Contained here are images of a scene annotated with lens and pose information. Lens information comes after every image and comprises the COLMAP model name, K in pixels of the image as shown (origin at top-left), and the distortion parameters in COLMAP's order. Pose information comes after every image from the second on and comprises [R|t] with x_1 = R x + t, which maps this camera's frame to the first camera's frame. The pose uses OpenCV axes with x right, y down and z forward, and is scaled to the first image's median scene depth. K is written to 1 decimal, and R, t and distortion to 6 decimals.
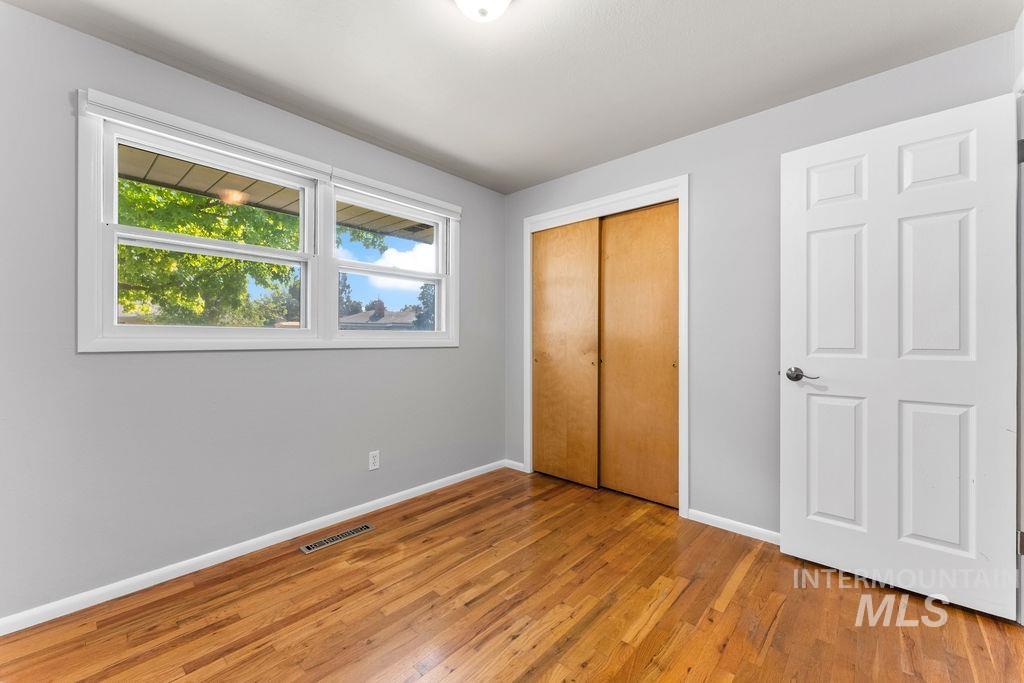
lens RADIAL K [[406.9, 0, 510.9], [0, 406.9, 335.8], [0, 0, 1]] dist [0.009258, -0.000174]
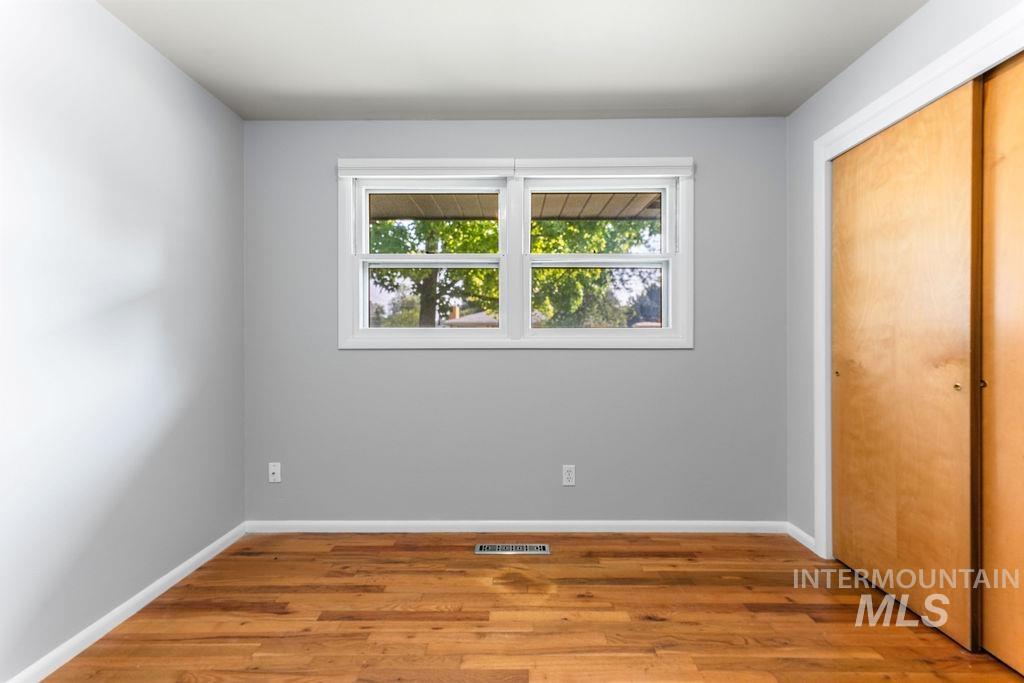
lens RADIAL K [[406.9, 0, 510.9], [0, 406.9, 335.8], [0, 0, 1]] dist [0.009258, -0.000174]
pose [[0.669909, -0.007832, -0.742402, 0.239137], [0.009656, 0.999952, -0.001836, 0.002972], [0.742380, -0.005939, 0.669953, 0.315061]]
